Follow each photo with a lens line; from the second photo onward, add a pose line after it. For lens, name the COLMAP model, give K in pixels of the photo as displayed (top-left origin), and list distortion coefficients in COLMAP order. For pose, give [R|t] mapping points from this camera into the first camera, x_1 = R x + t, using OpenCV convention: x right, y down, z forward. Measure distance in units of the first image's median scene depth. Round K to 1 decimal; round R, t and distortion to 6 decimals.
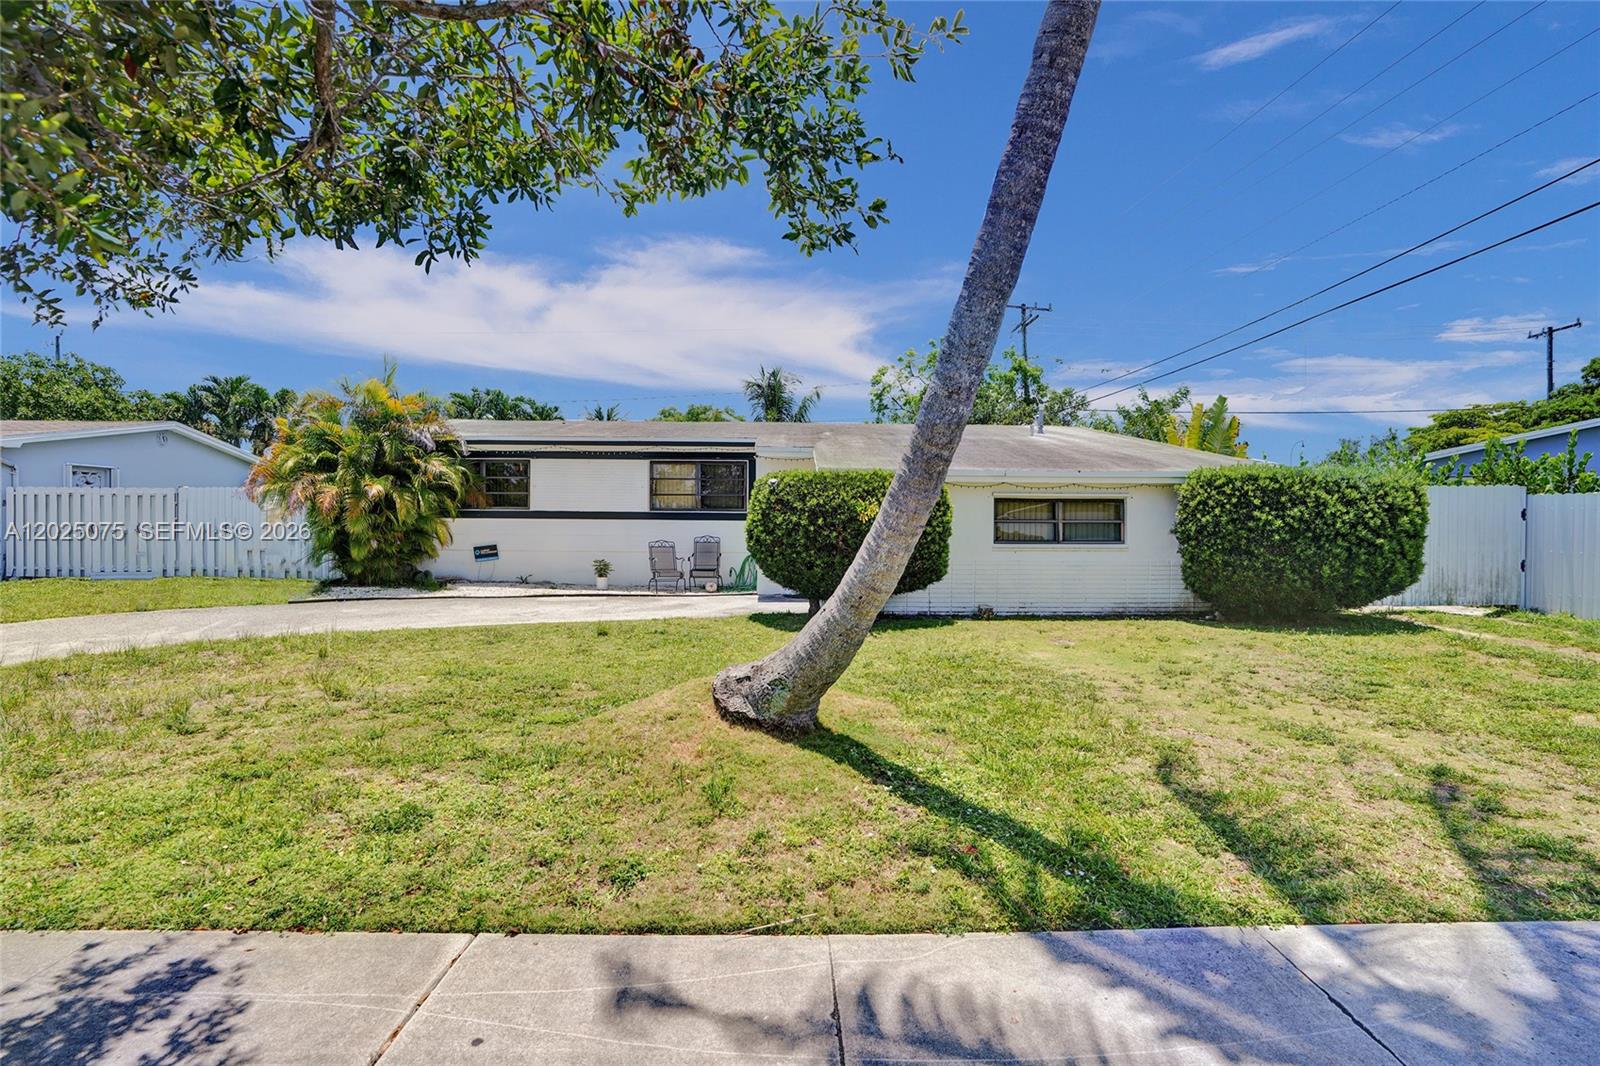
lens RADIAL K [[801.4, 0, 811.4], [0, 801.4, 530.4], [0, 0, 1]] dist [-0.044236, 0.010246]
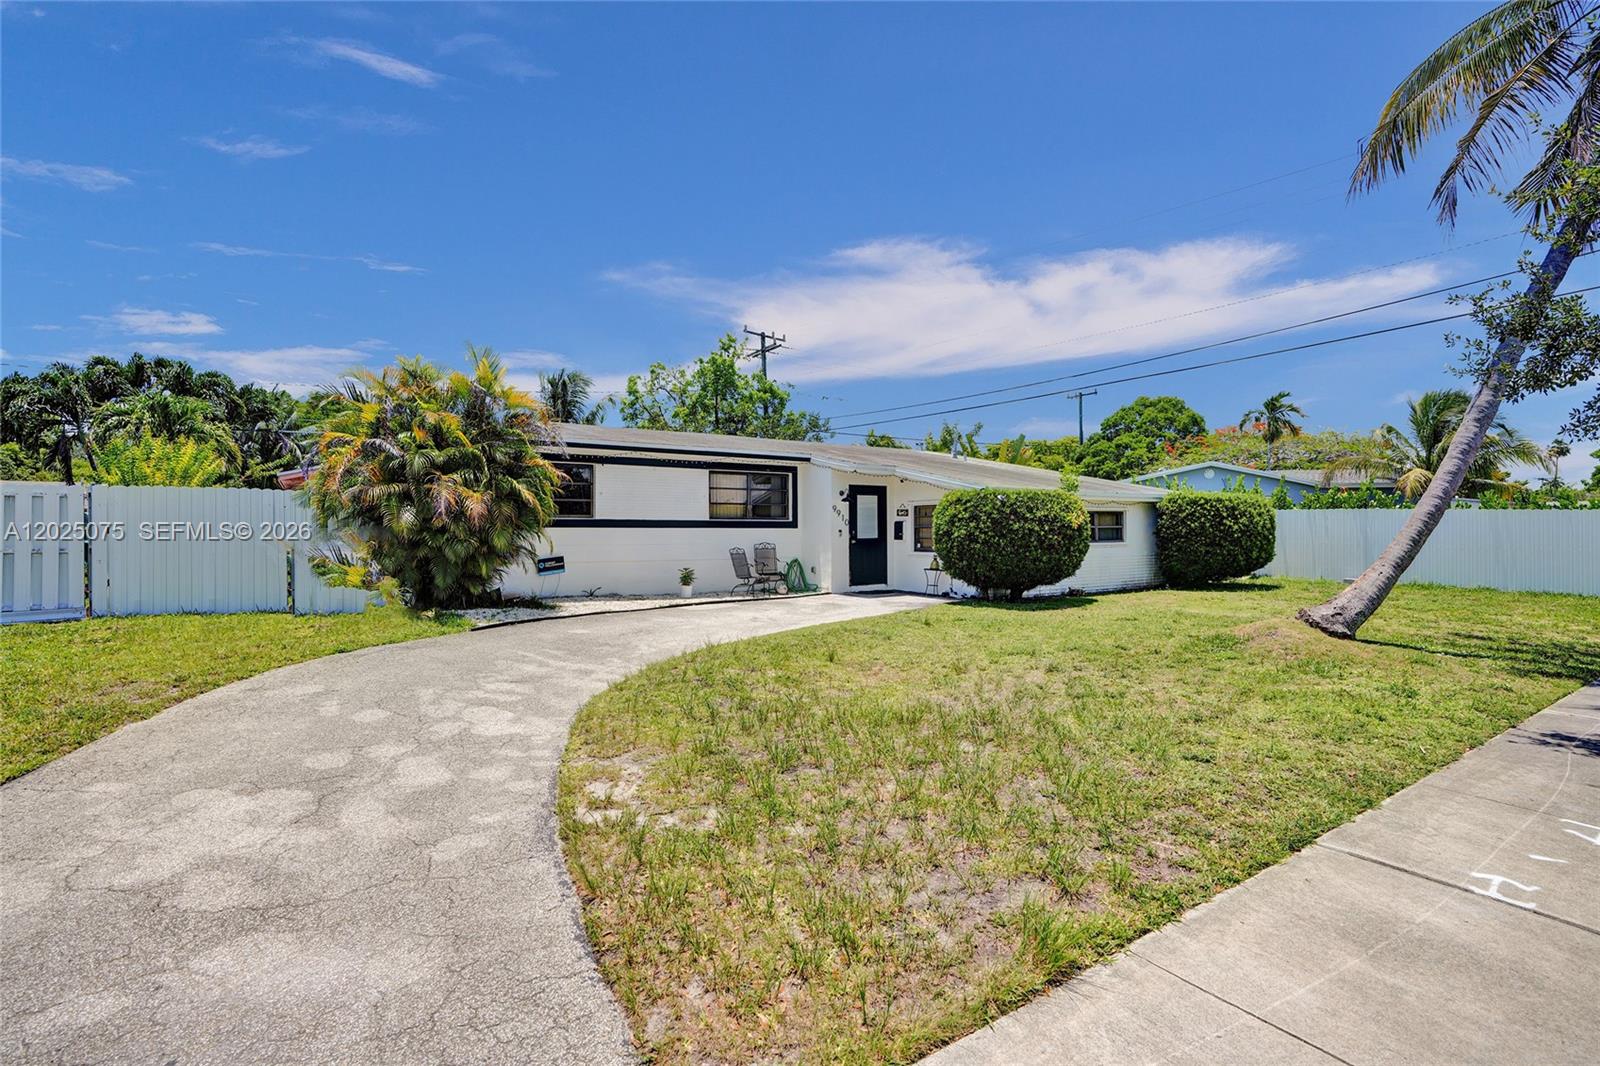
lens RADIAL K [[801.4, 0, 844.5], [0, 801.4, 534.5], [0, 0, 1]] dist [-0.044236, 0.010246]
pose [[0.821492, -0.010816, 0.570118, -0.761491], [0.013387, 0.999910, -0.000320, -0.002914], [-0.570063, 0.007895, 0.821563, 0.068122]]
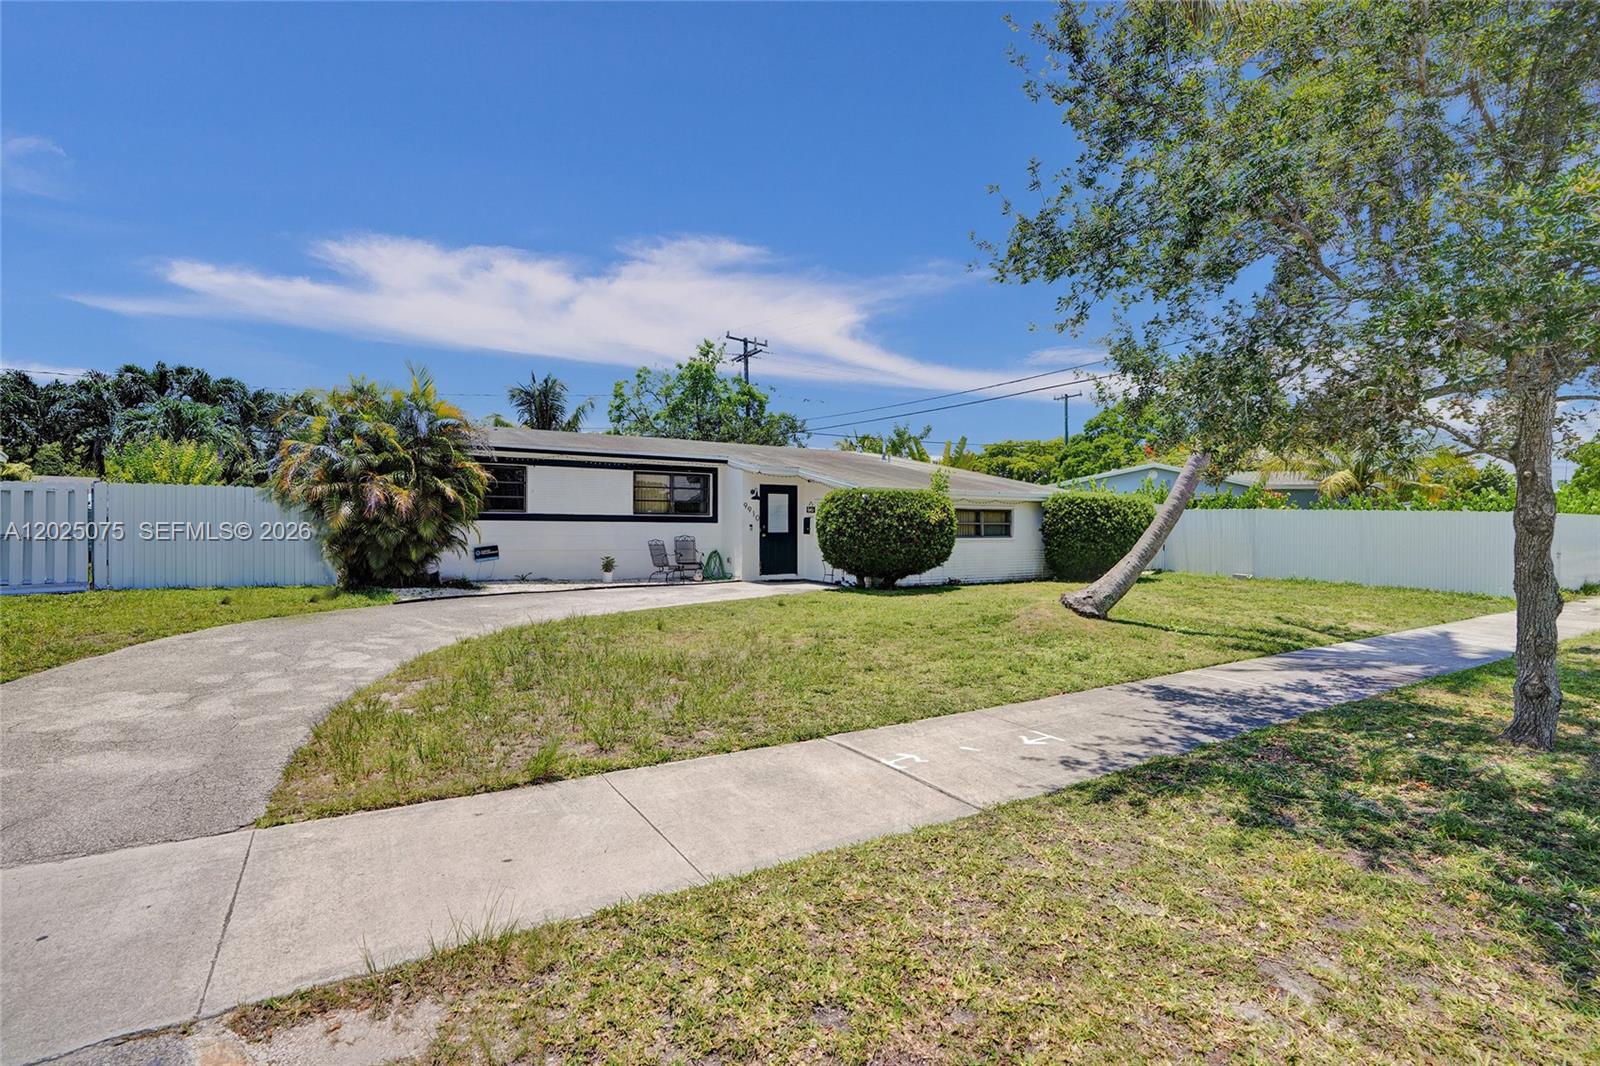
lens RADIAL K [[801.4, 0, 838.9], [0, 801.4, 528.4], [0, 0, 1]] dist [-0.044236, 0.010246]
pose [[0.844305, -0.002049, 0.535859, -0.675218], [0.005514, 0.999973, -0.004864, 0.003698], [-0.535834, 0.007062, 0.844294, -0.163151]]
